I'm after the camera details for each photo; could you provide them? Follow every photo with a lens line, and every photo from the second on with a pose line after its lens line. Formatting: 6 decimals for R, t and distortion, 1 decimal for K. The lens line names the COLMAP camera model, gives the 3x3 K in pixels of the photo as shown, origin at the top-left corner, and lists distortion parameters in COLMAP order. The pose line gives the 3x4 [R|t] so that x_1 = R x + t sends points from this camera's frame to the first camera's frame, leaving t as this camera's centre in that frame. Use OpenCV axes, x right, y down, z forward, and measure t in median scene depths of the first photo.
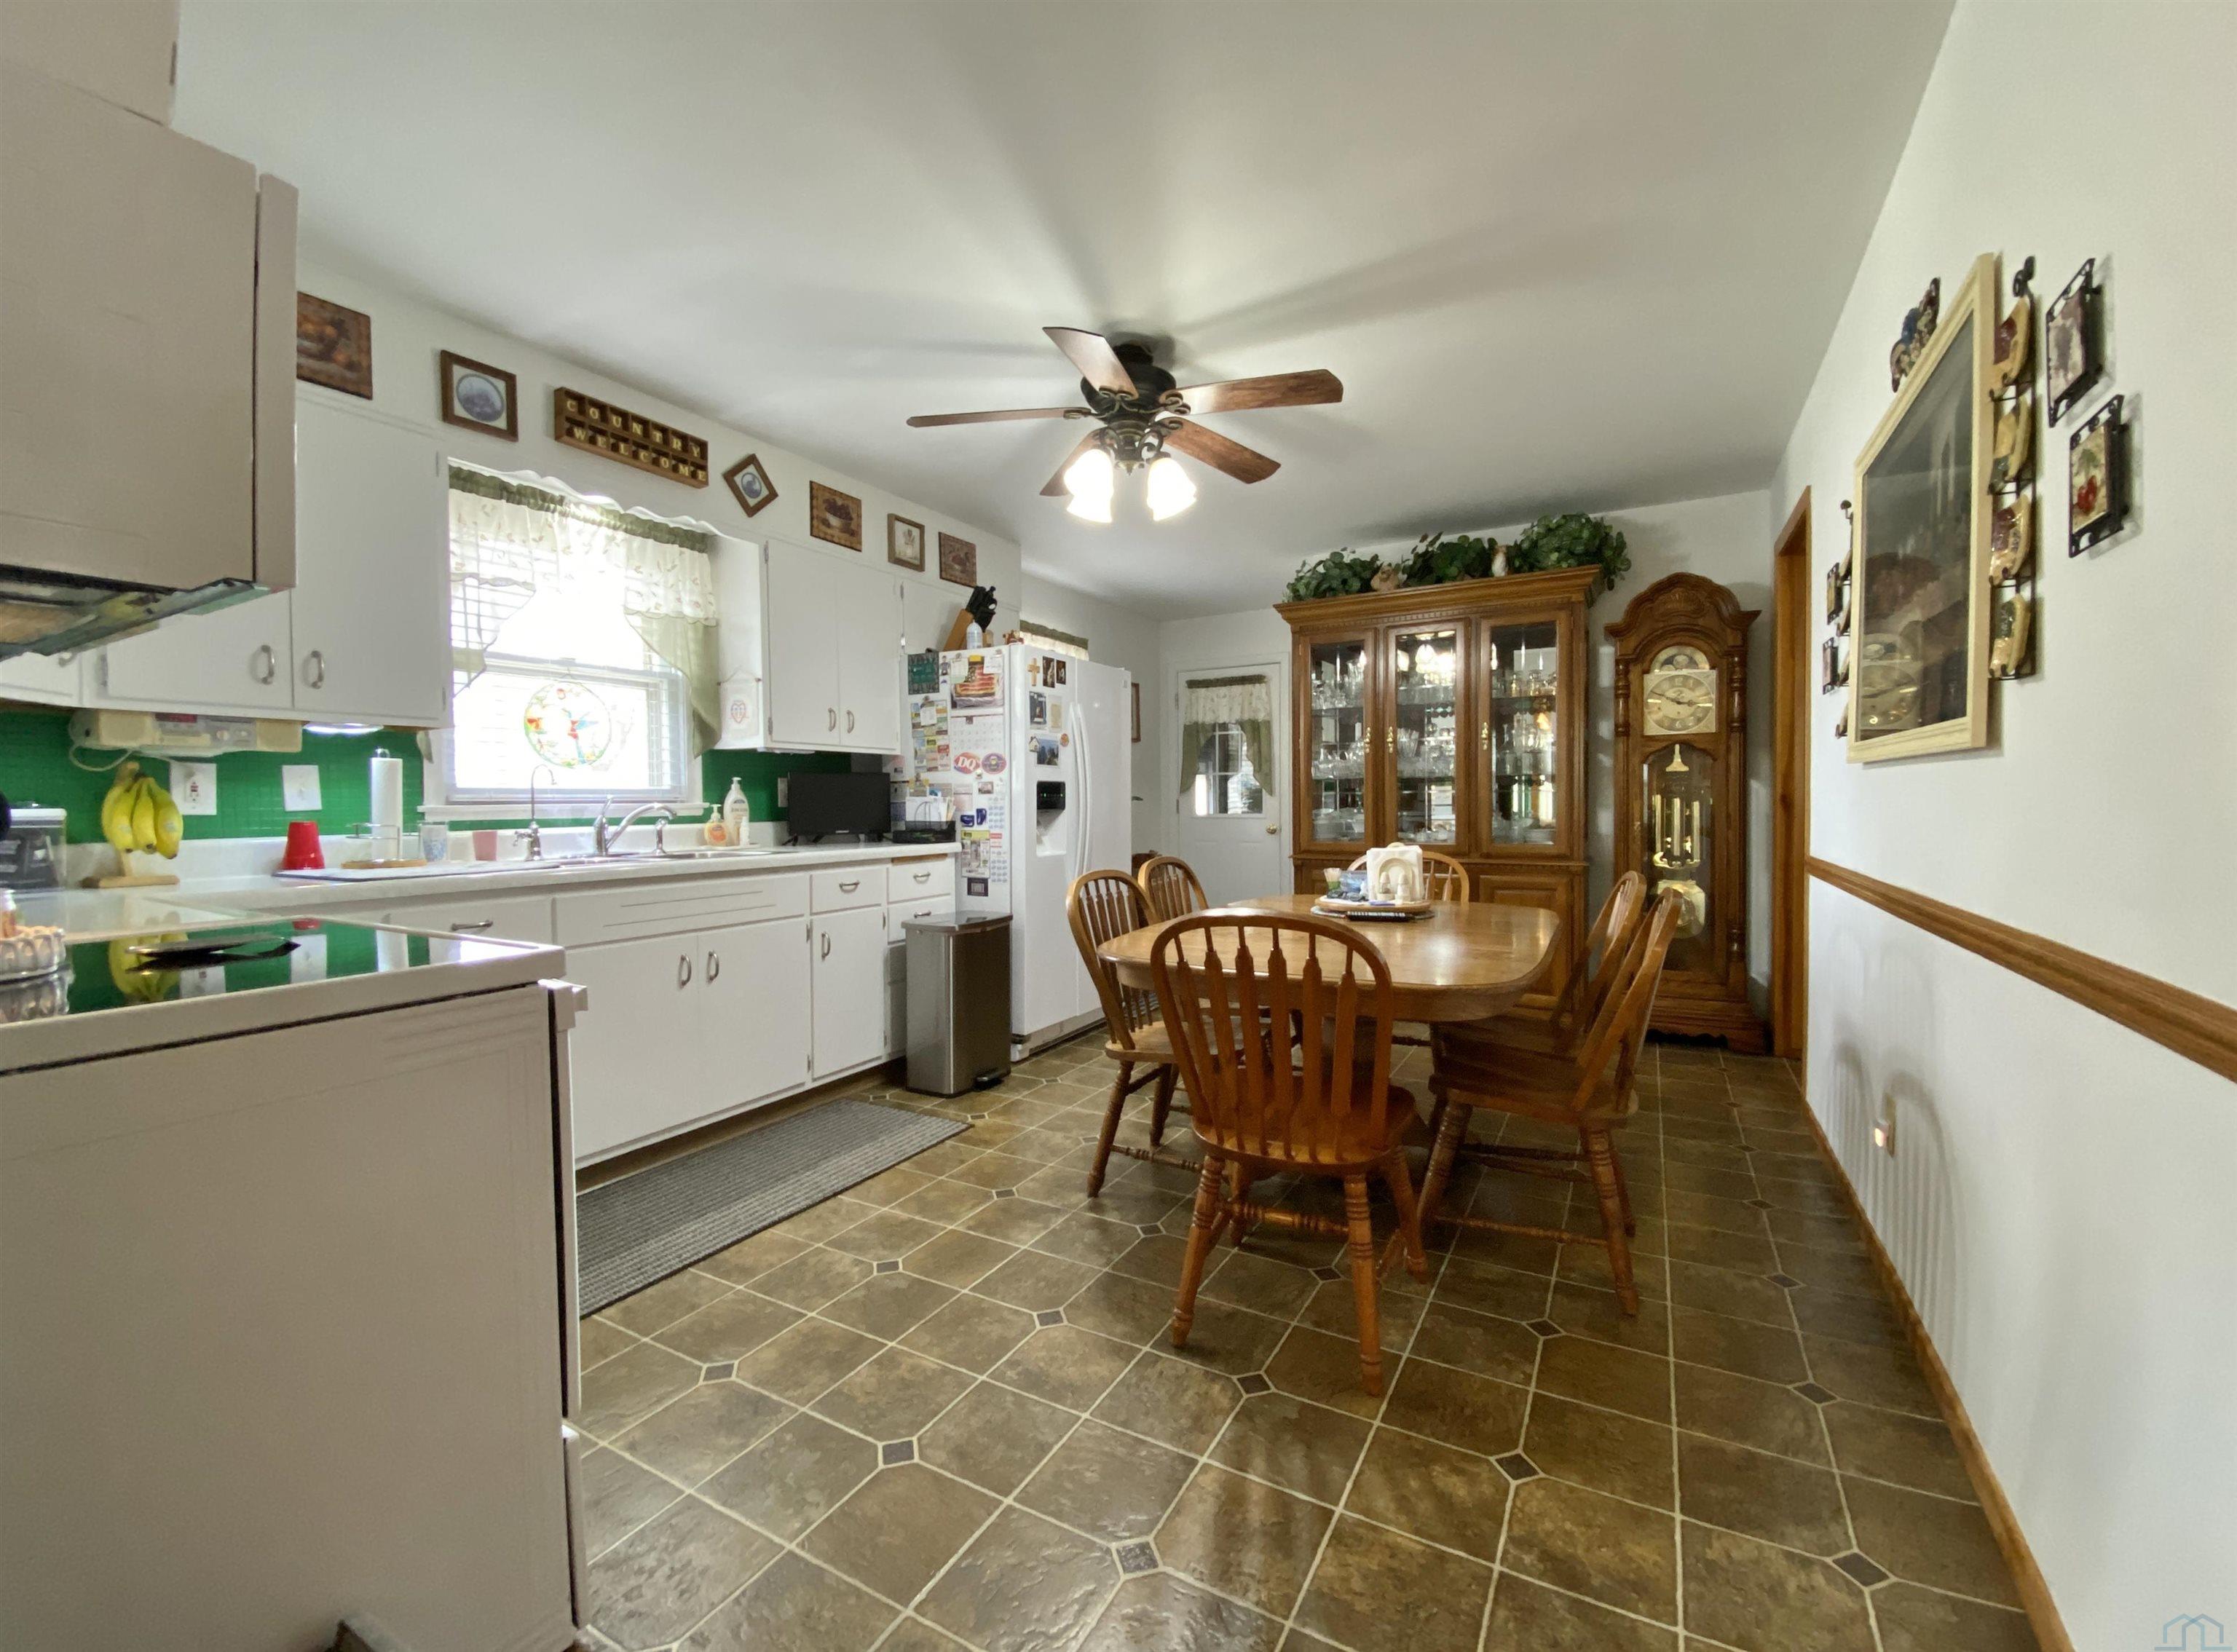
lens RADIAL K [[929.6, 0, 1122.8], [0, 929.6, 817.4], [0, 0, 1]] dist [0.024576, -0.024427]
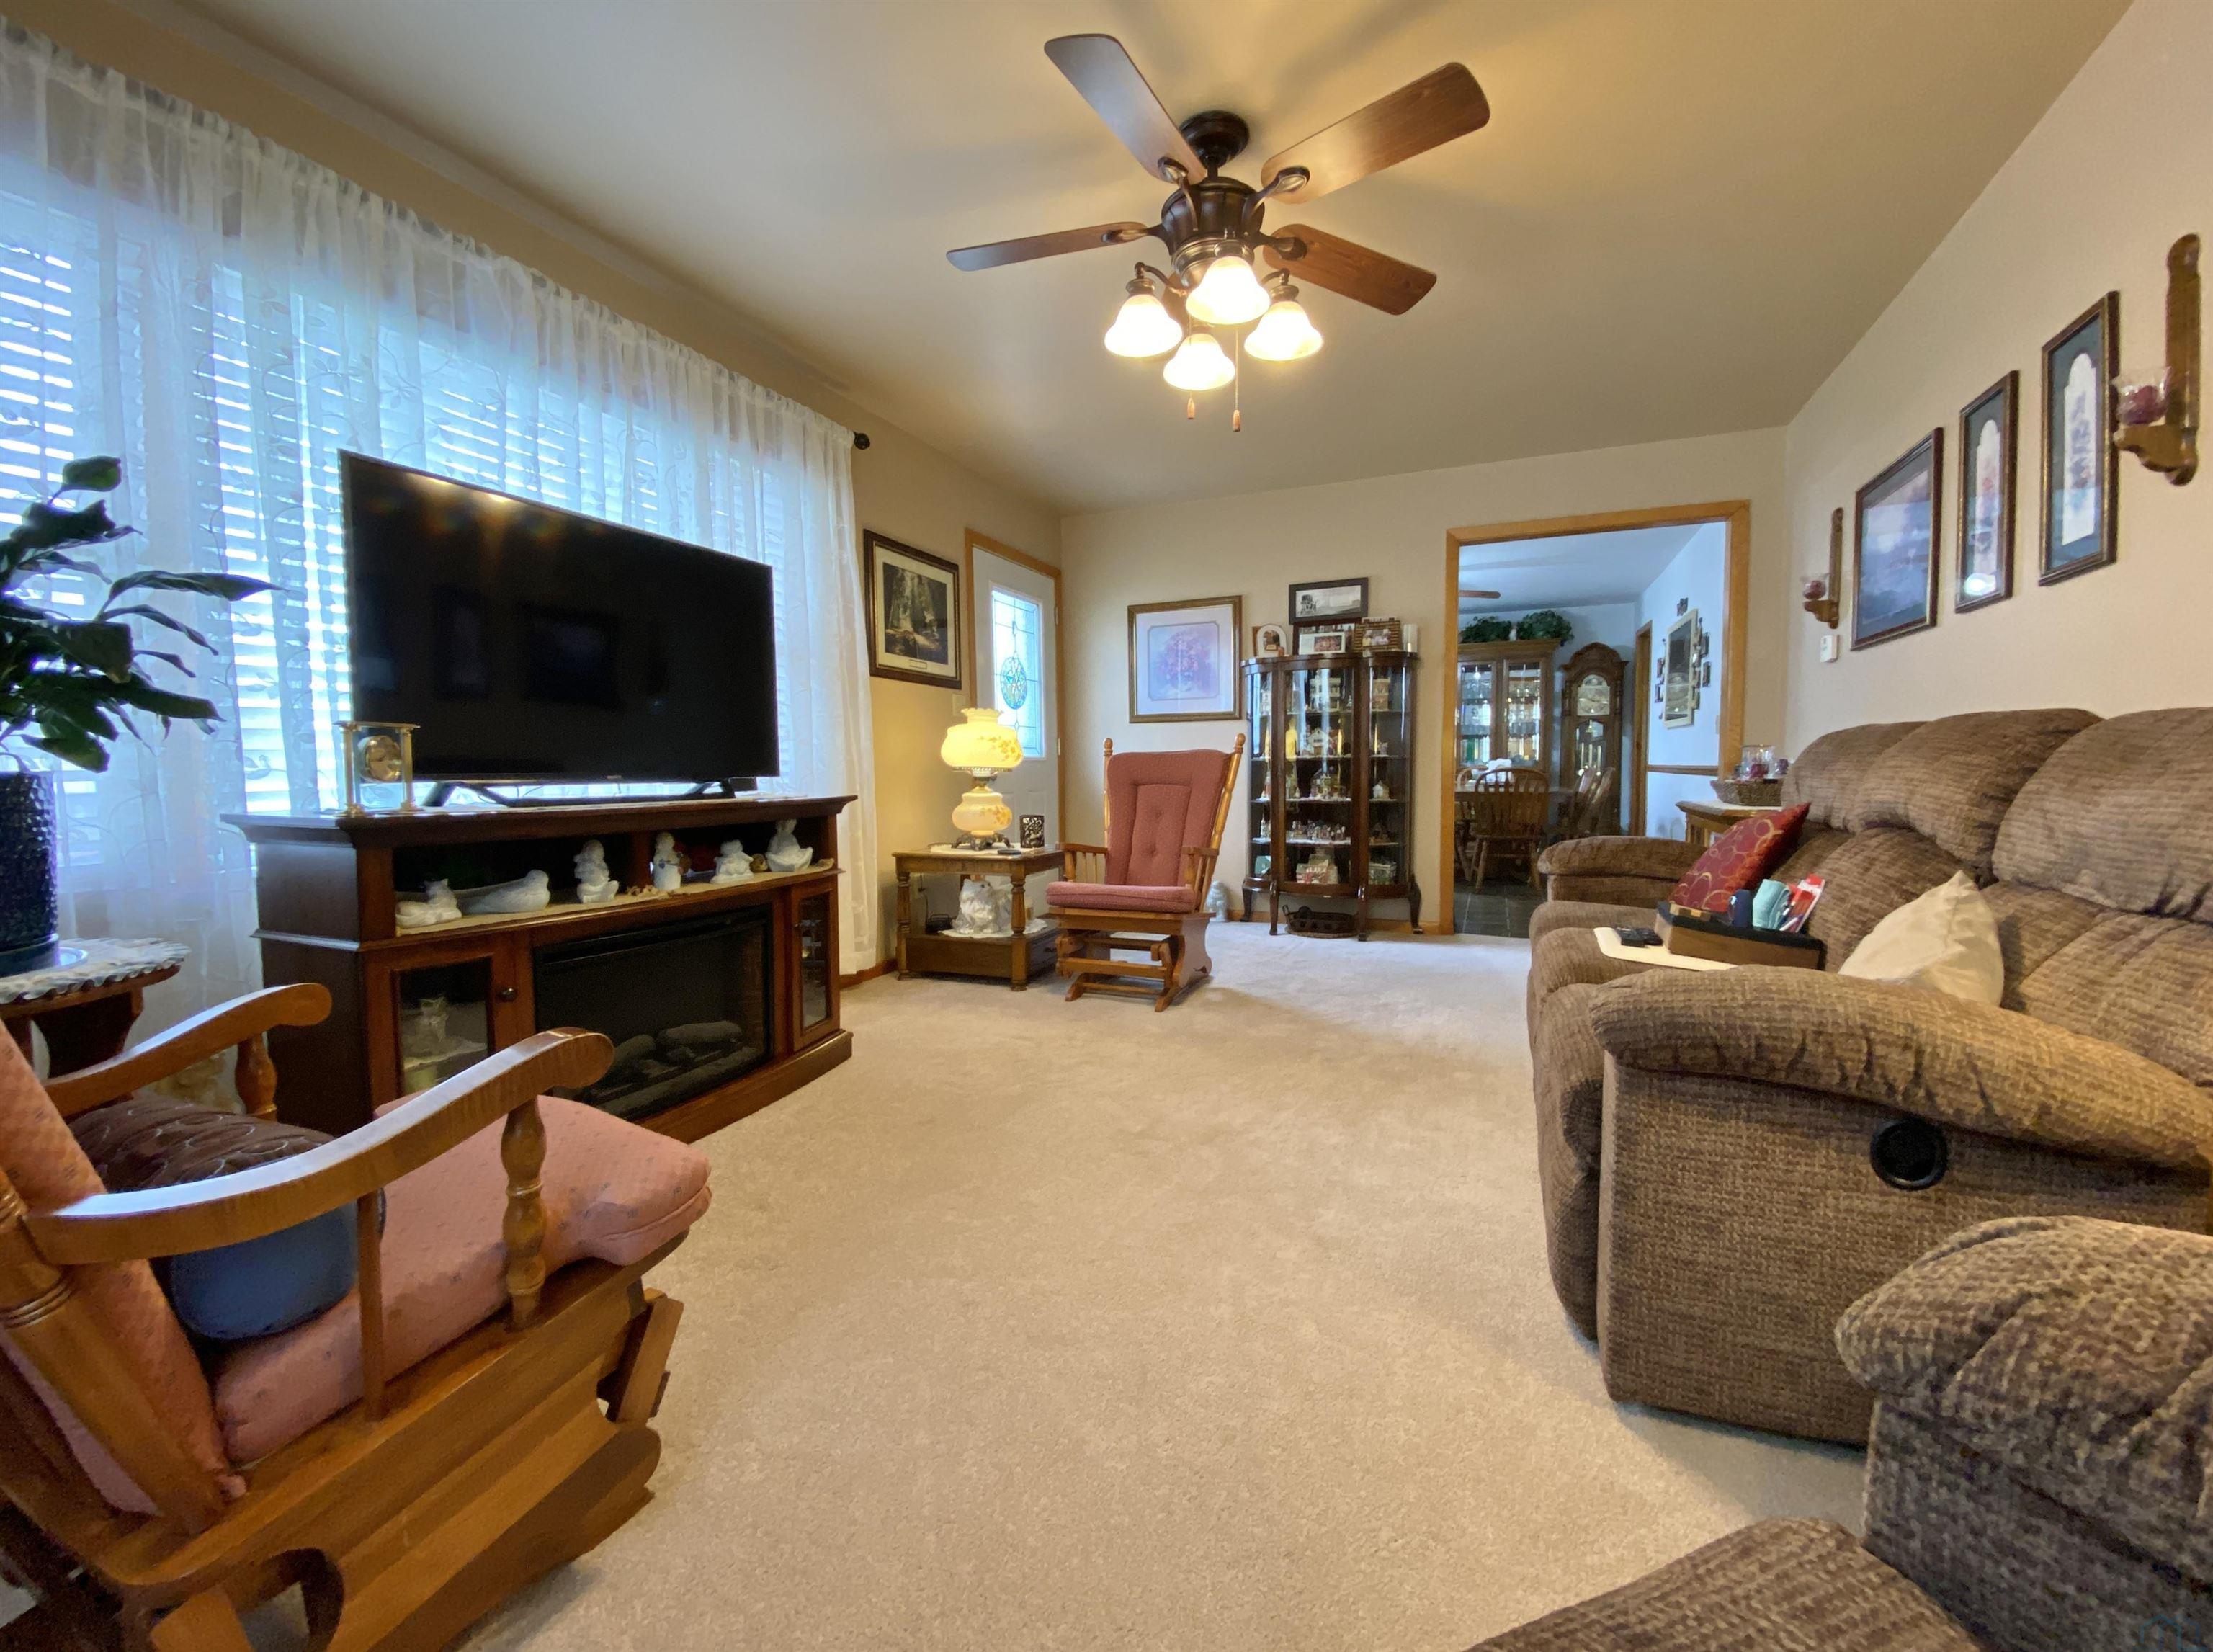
lens RADIAL K [[882.2, 0, 1116.2], [0, 882.2, 811.3], [0, 0, 1]] dist [-0.001884, -0.000340]
pose [[0.994978, -0.005034, 0.099970, -0.752781], [0.001428, 0.999347, 0.036101, 0.062892], [-0.100087, -0.035777, 0.994335, -0.990030]]
